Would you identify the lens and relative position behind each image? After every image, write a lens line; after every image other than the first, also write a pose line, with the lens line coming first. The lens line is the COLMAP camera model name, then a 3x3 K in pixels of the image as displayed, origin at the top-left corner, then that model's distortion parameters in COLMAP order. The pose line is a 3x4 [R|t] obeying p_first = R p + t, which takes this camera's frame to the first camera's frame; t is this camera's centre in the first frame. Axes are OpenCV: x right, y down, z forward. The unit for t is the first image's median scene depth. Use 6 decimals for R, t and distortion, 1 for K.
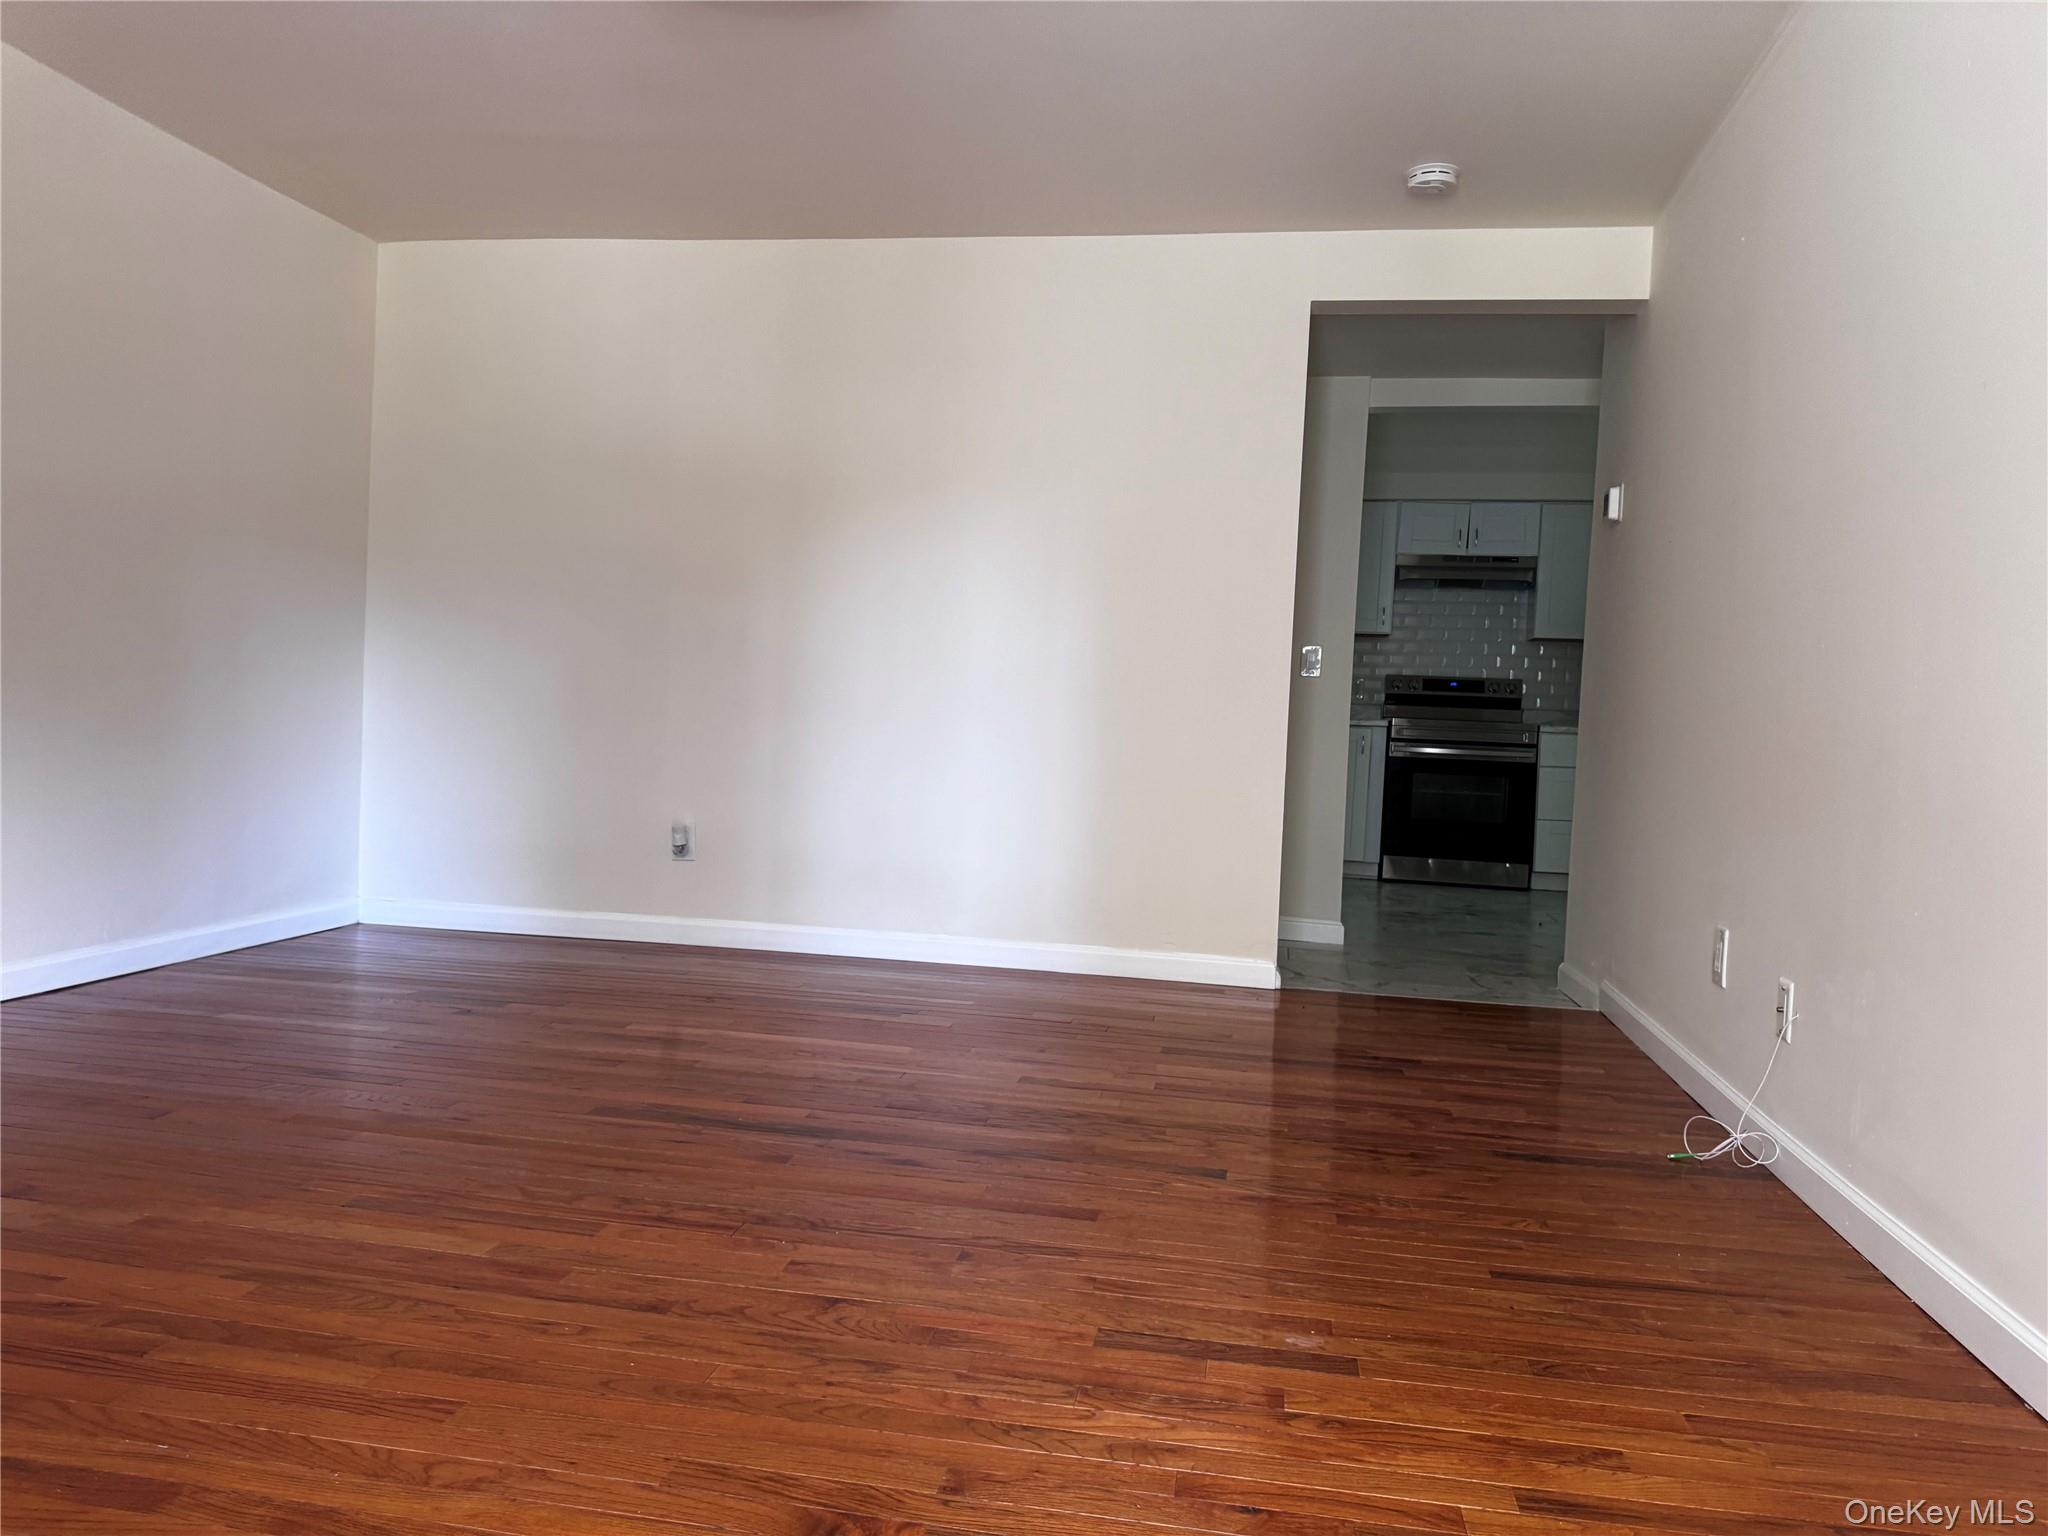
lens RADIAL K [[1450.3, 0, 1024.0], [0, 1450.3, 768.0], [0, 0, 1]] dist [0.071804, -0.097492]
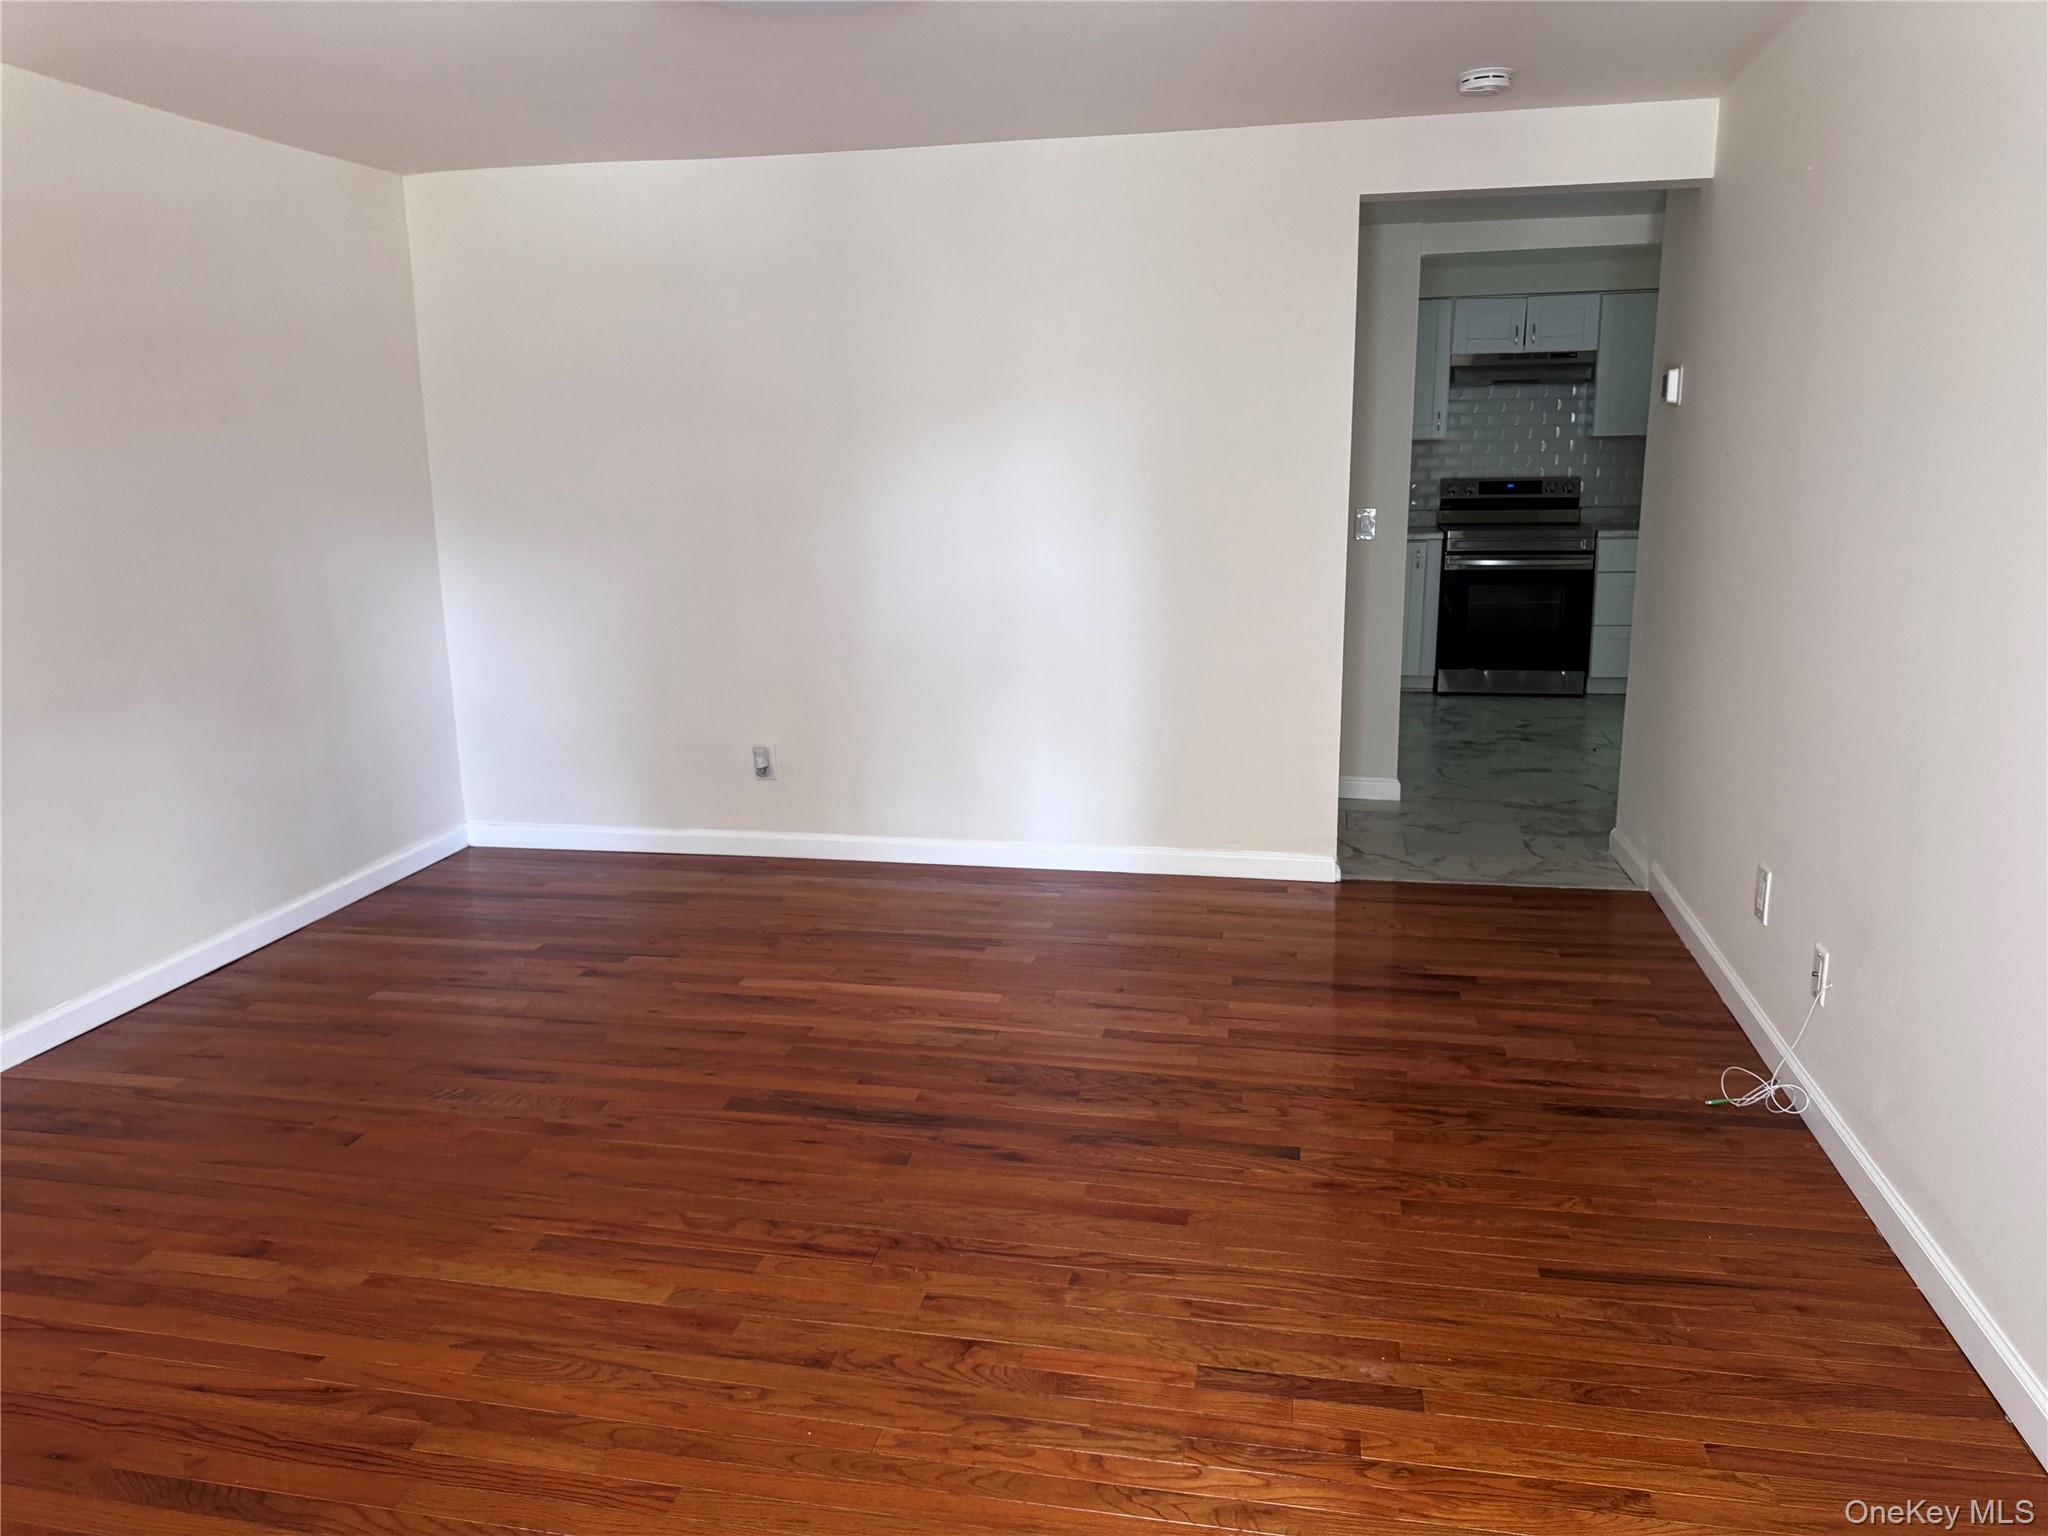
lens RADIAL K [[1450.3, 0, 1024.0], [0, 1450.3, 768.0], [0, 0, 1]] dist [0.071804, -0.097492]
pose [[0.998028, -0.049247, -0.038920, -0.014843], [0.055038, 0.984700, 0.165338, -0.232601], [0.030182, -0.167154, 0.985469, -0.059009]]
